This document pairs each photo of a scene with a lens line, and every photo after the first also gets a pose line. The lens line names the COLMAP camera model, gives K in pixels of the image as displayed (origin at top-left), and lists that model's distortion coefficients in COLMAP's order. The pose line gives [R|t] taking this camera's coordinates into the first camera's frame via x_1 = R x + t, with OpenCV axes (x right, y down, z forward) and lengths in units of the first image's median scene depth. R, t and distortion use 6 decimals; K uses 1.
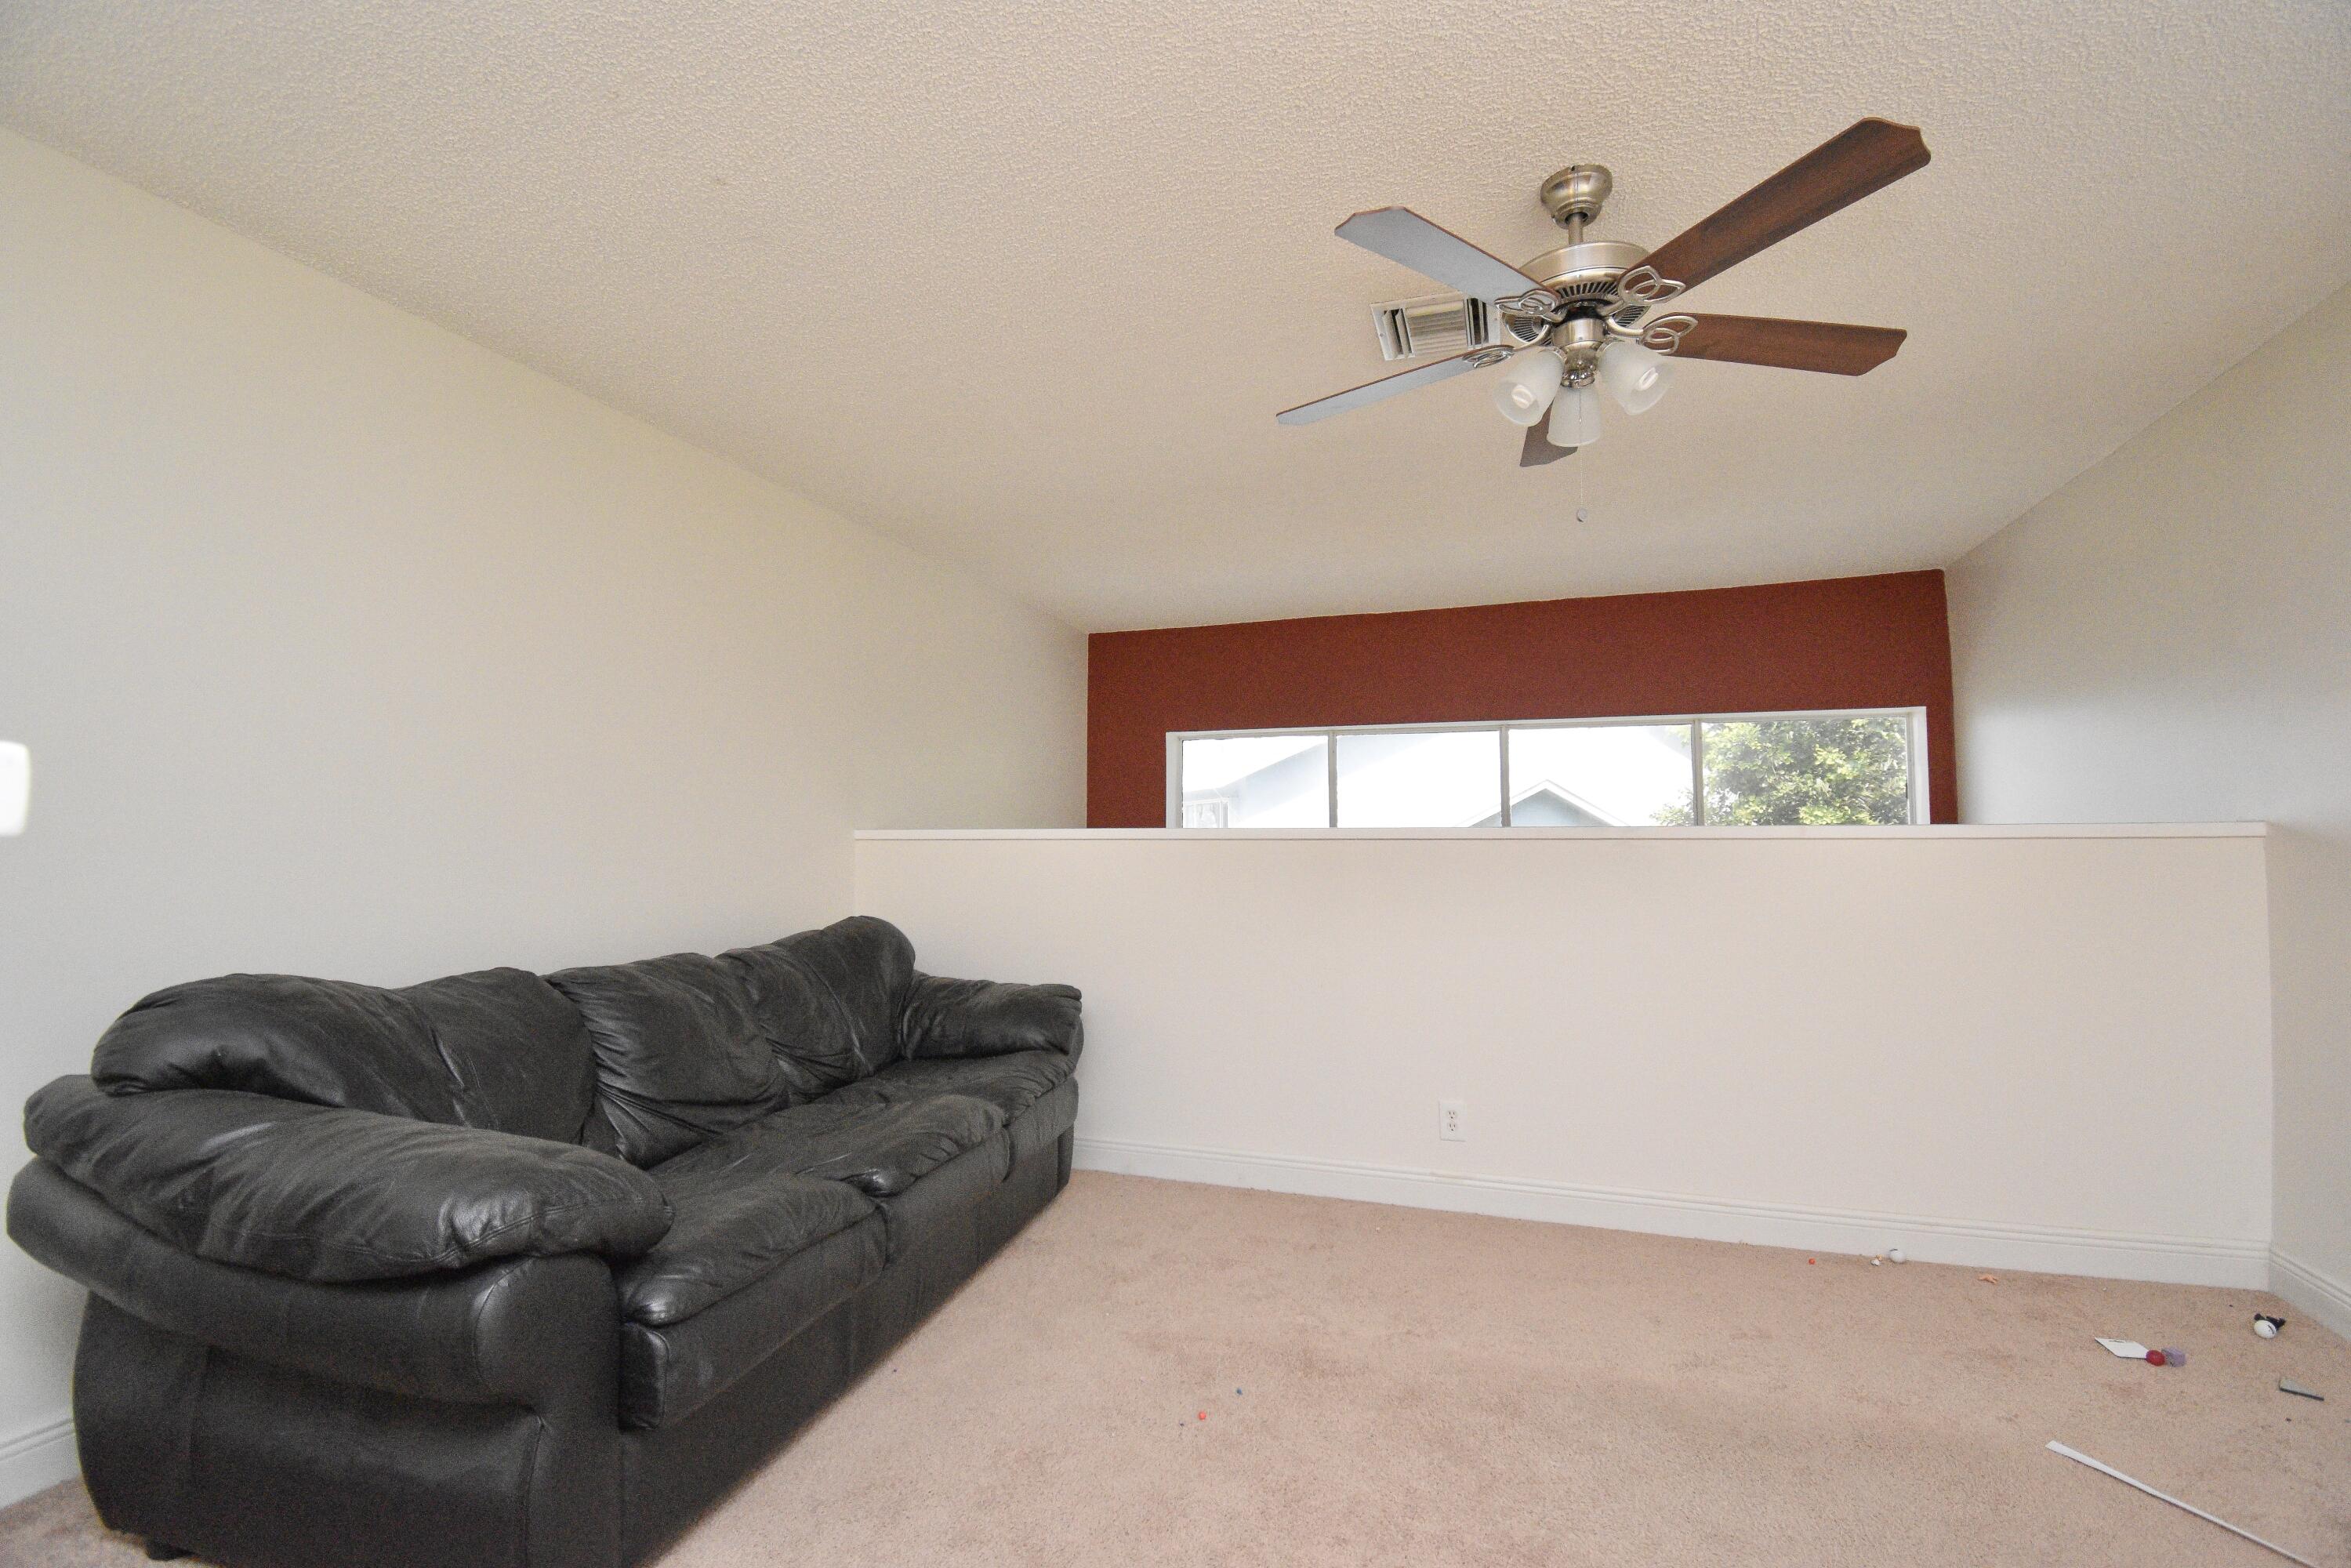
lens RADIAL K [[1034.8, 0, 1188.9], [0, 1034.8, 790.5], [0, 0, 1]] dist [0.002682, -0.018985]
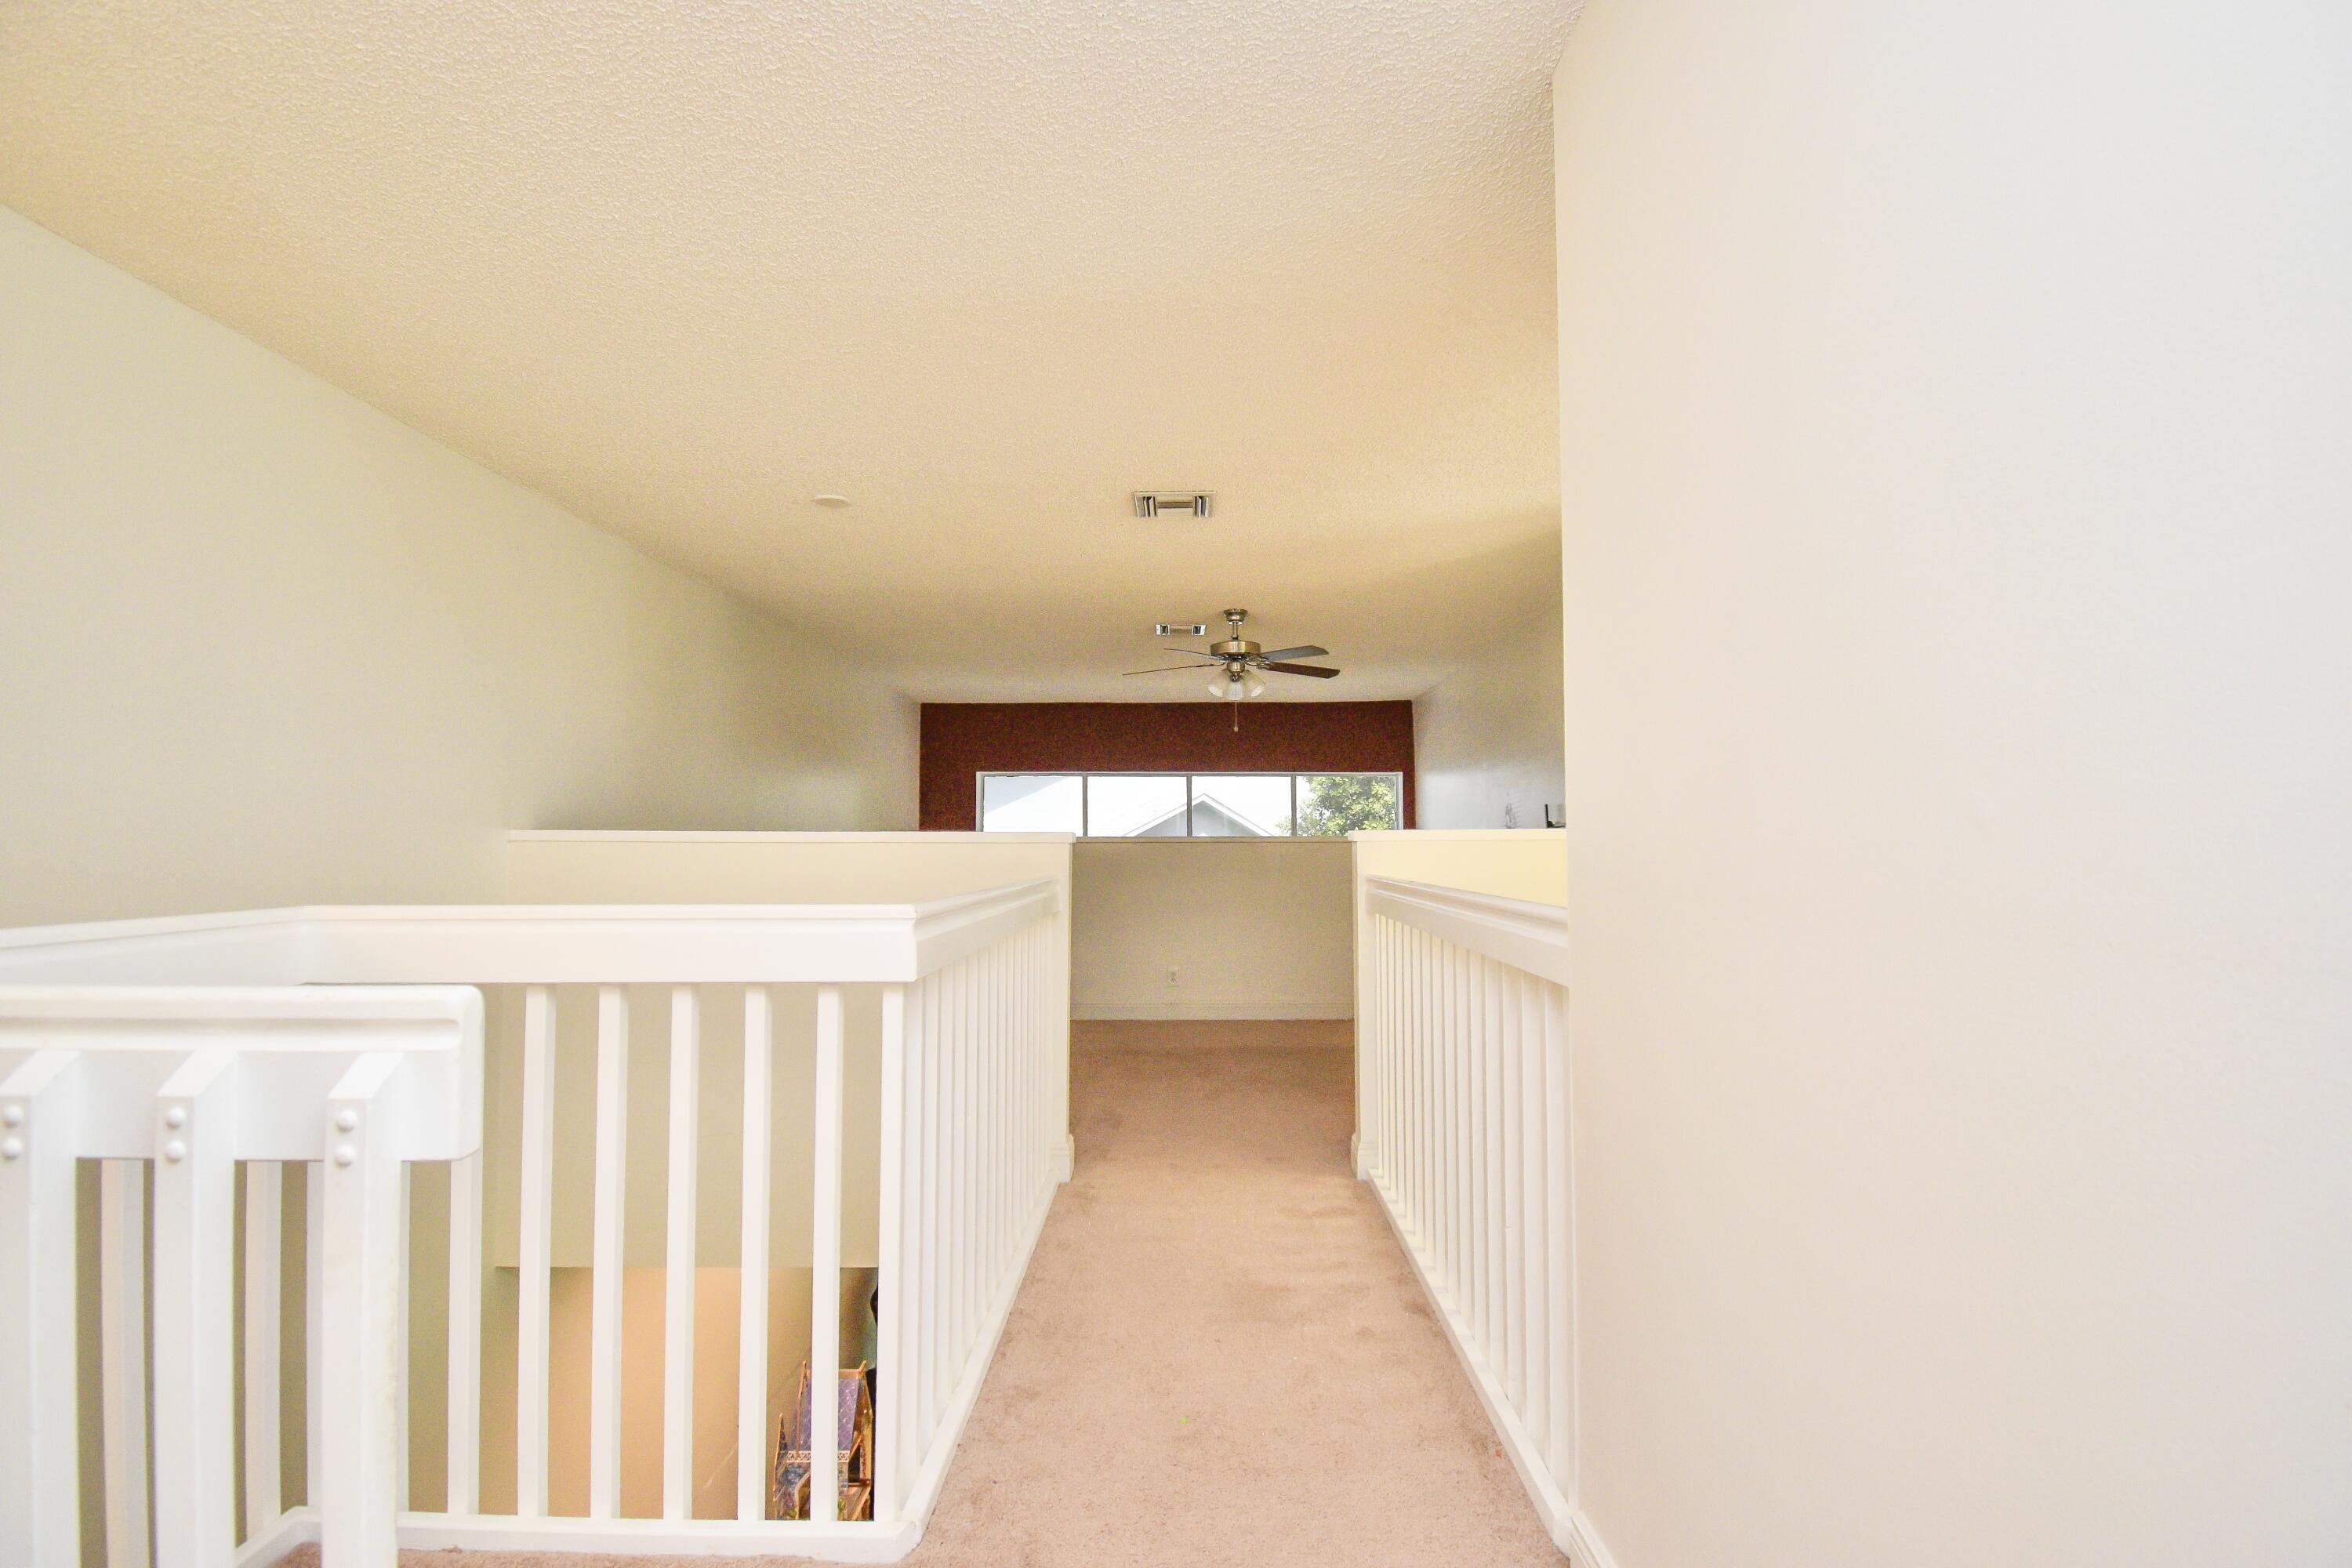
lens RADIAL K [[1035.2, 0, 1189.4], [0, 1035.2, 790.5], [0, 0, 1]] dist [0.002682, -0.018985]
pose [[0.947440, 0.016404, 0.319513, -0.203613], [-0.015731, 0.999865, -0.004690, -0.025183], [-0.319547, -0.000583, 0.947570, -0.520099]]
